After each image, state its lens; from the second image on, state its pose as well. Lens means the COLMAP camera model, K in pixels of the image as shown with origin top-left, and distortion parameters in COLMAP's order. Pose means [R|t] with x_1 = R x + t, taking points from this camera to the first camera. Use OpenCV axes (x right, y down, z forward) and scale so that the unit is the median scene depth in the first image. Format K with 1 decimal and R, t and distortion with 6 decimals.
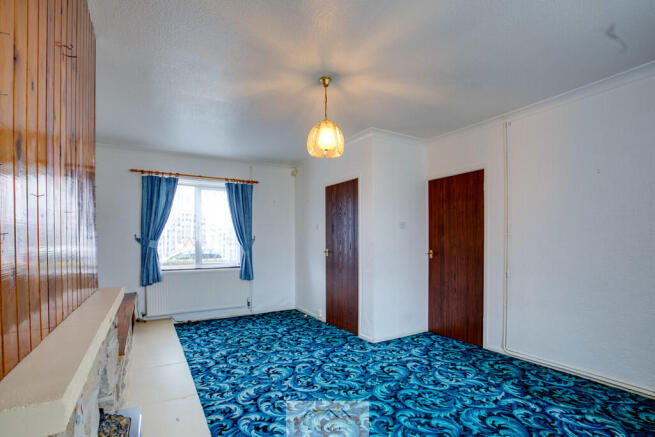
lens RADIAL K [[307.2, 0, 327.8], [0, 307.2, 228.0], [0, 0, 1]] dist [-0.019938, 0.000191]
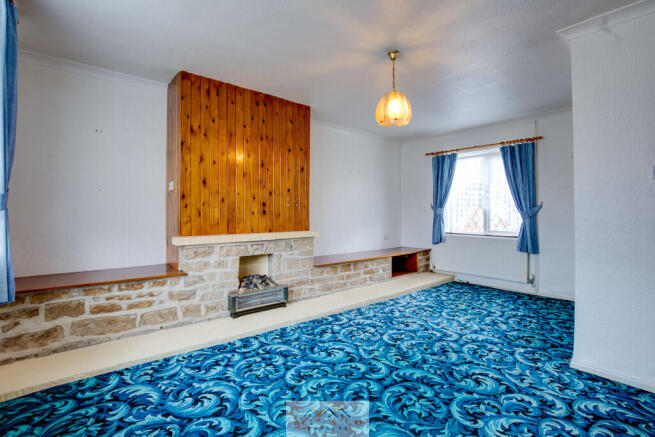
lens RADIAL K [[308.7, 0, 329.7], [0, 308.7, 202.2], [0, 0, 1]] dist [-0.022041, -0.000065]
pose [[0.187134, -0.021855, -0.982091, 0.561891], [0.038952, 0.999131, -0.014812, 0.018454], [0.981562, -0.035483, 0.187823, 0.330821]]
